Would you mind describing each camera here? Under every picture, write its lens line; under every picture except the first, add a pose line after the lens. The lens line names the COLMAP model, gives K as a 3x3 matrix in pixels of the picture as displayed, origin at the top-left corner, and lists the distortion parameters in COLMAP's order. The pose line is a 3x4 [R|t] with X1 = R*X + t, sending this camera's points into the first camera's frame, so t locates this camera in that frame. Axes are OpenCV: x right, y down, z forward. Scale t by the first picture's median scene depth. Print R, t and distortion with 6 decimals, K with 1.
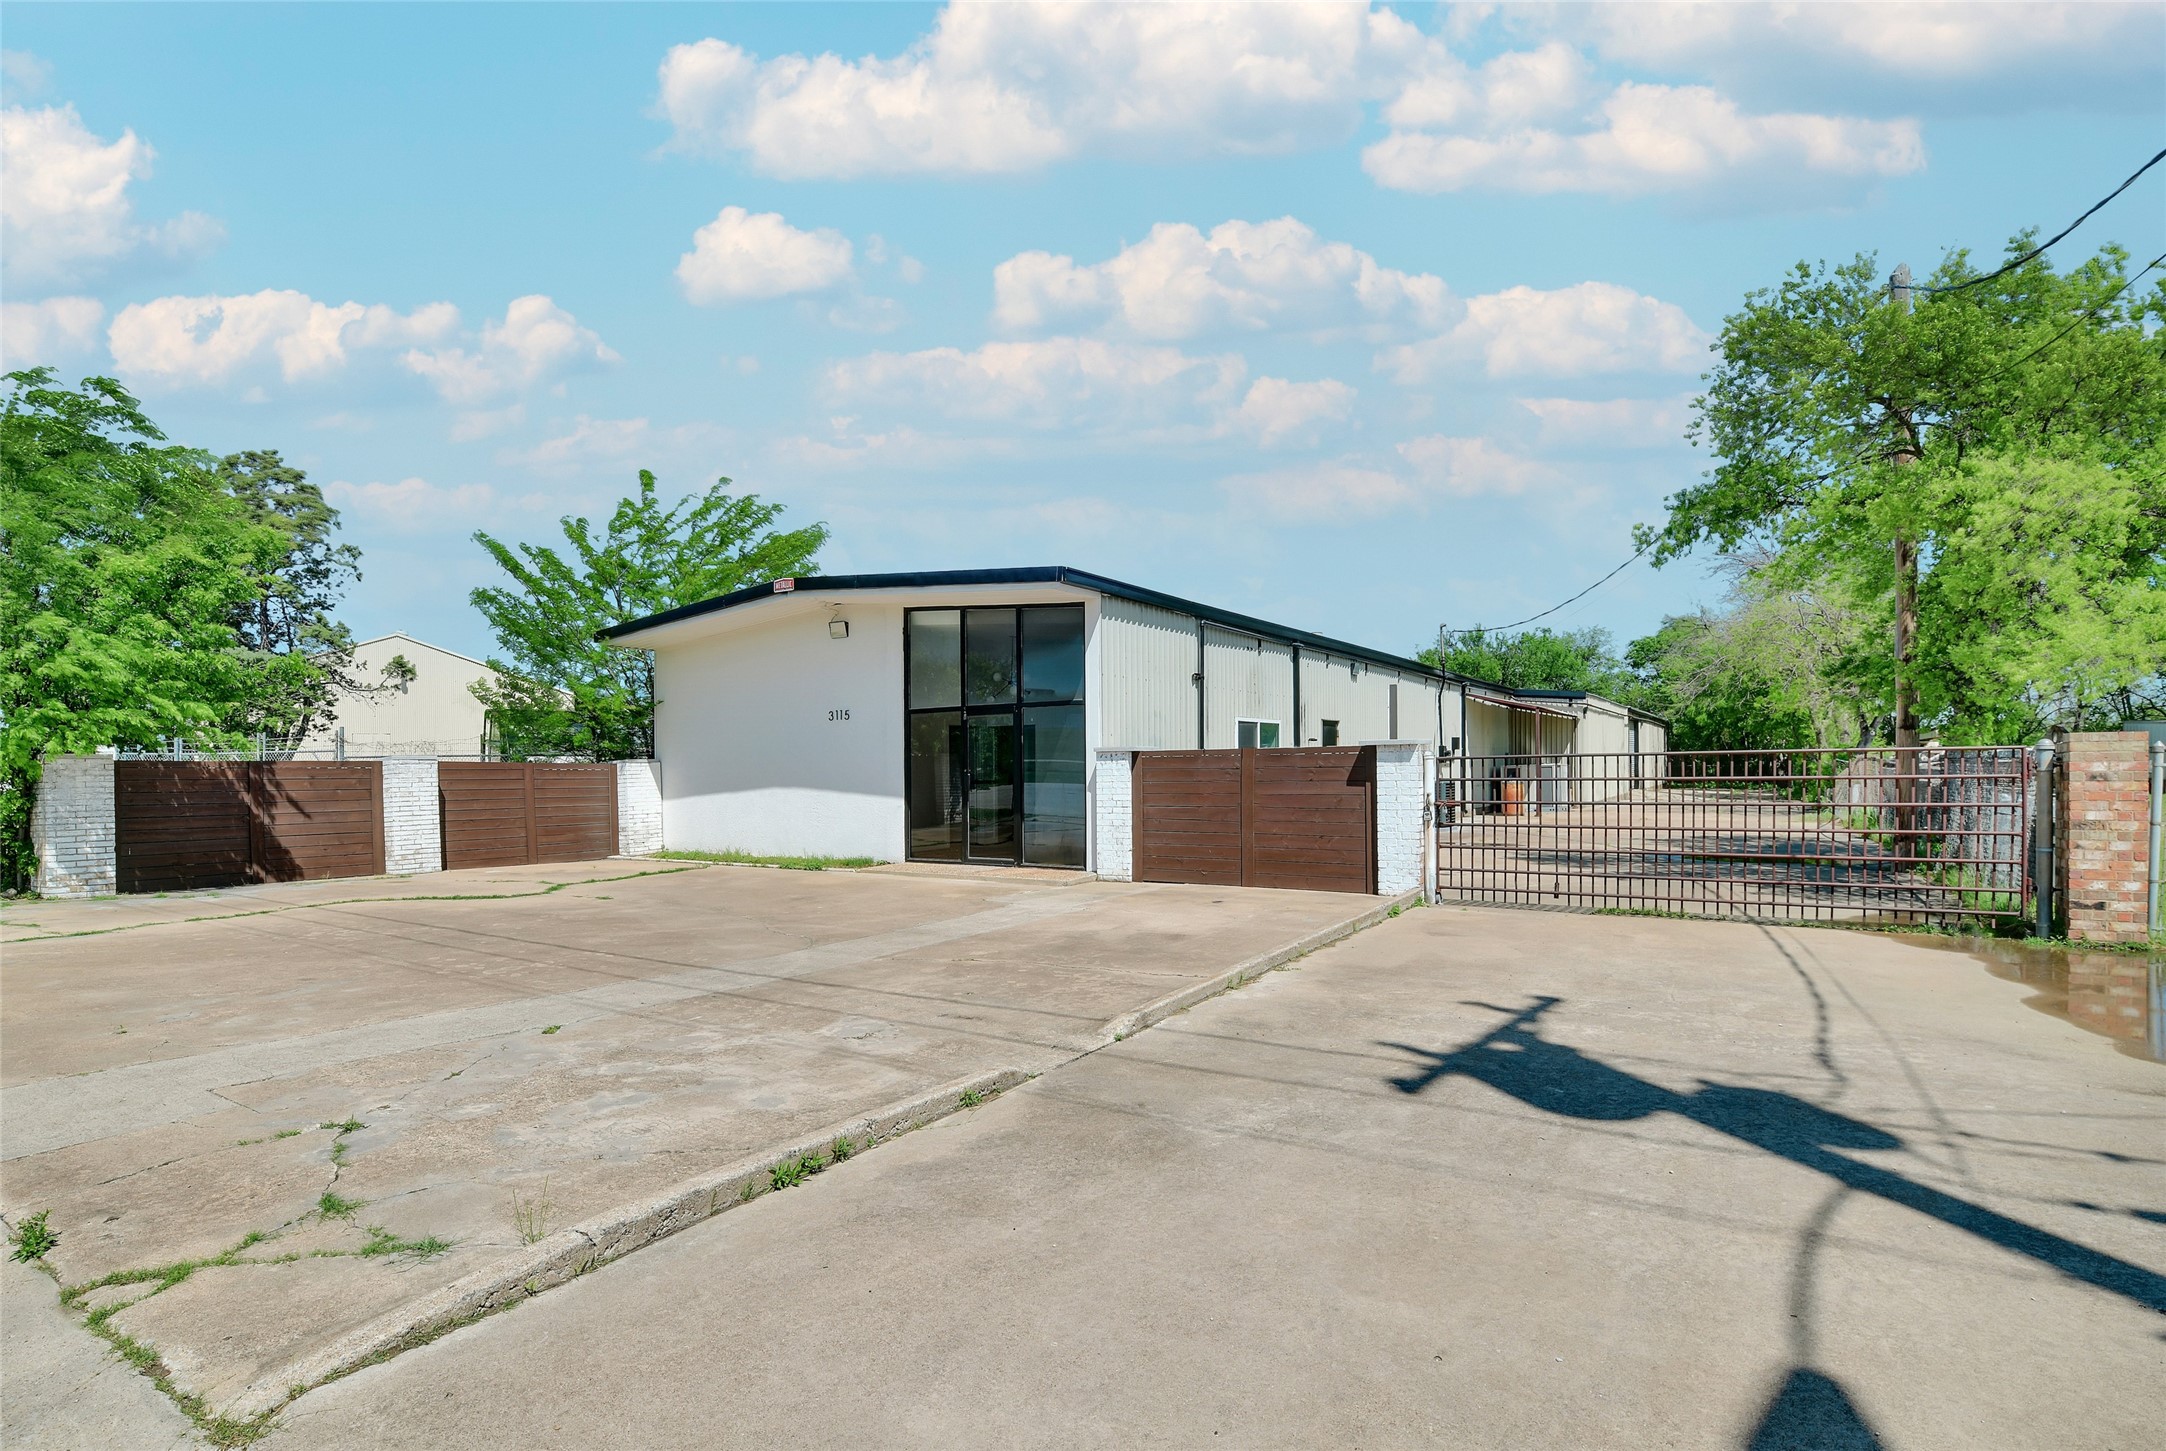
lens RADIAL K [[1052.8, 0, 1082.9], [0, 1052.8, 792.0], [0, 0, 1]] dist [-0.017665, -0.000563]
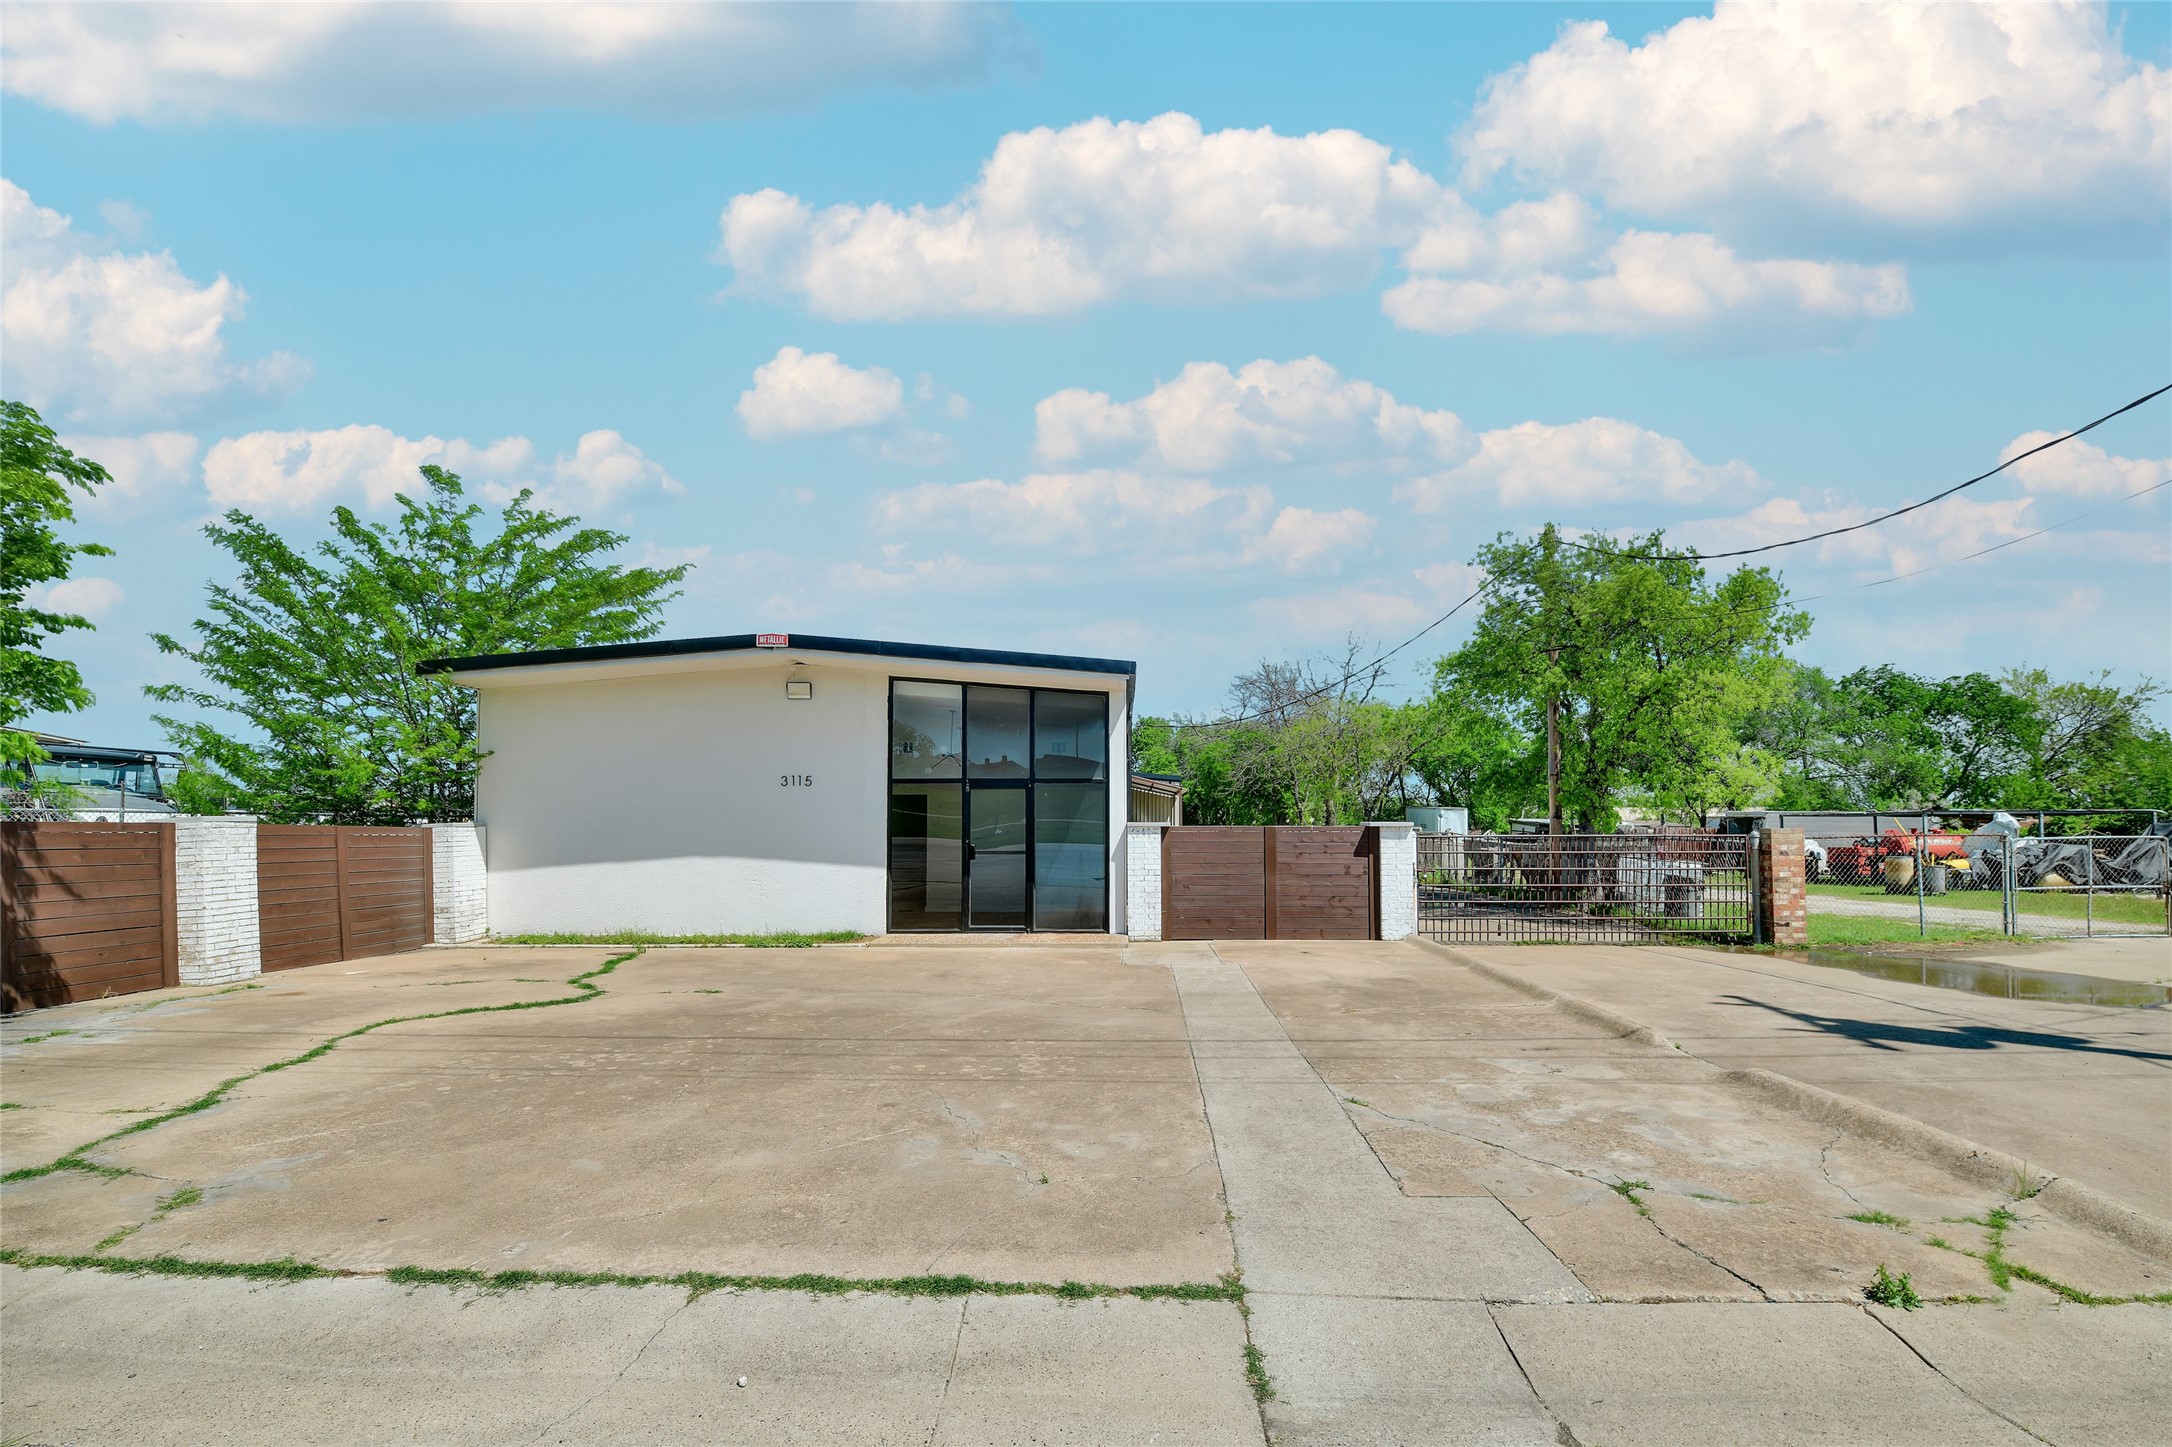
lens RADIAL K [[977.2, 0, 1087.1], [0, 977.2, 827.5], [0, 0, 1]] dist [-0.000260, -0.016988]
pose [[0.835975, 0.012205, 0.548632, -0.550519], [0.001146, 0.999712, -0.023987, -0.011252], [-0.548767, 0.020681, 0.835720, 0.139869]]
